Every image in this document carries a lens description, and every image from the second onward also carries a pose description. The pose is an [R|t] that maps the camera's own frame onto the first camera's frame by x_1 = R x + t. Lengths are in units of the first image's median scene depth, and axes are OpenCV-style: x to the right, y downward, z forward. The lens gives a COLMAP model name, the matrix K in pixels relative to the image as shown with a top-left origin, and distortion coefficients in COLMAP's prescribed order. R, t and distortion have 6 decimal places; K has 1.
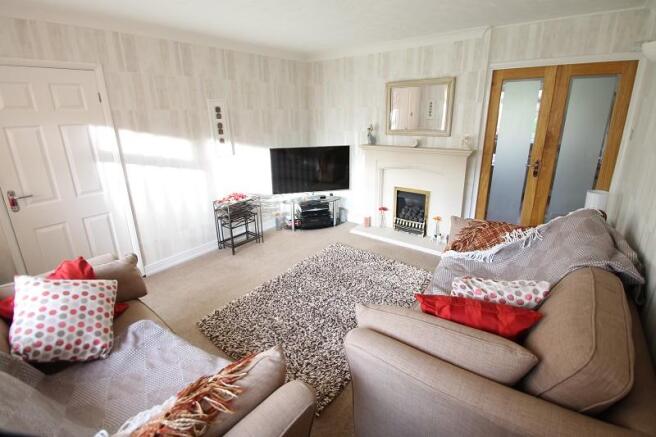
lens RADIAL K [[312.3, 0, 328.3], [0, 312.3, 206.4], [0, 0, 1]] dist [0.017218, -0.015990]
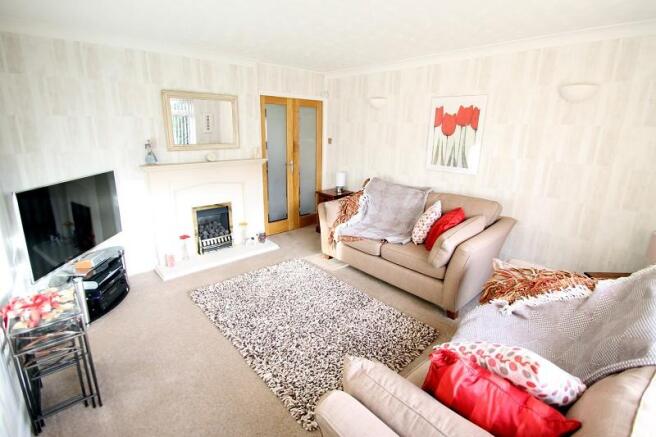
lens RADIAL K [[312.3, 0, 328.3], [0, 312.3, 206.4], [0, 0, 1]] dist [0.017218, -0.015990]
pose [[0.172783, -0.224003, 0.959150, -0.559376], [0.269166, 0.947467, 0.172786, -0.113617], [-0.947468, 0.228317, 0.224000, 0.420389]]
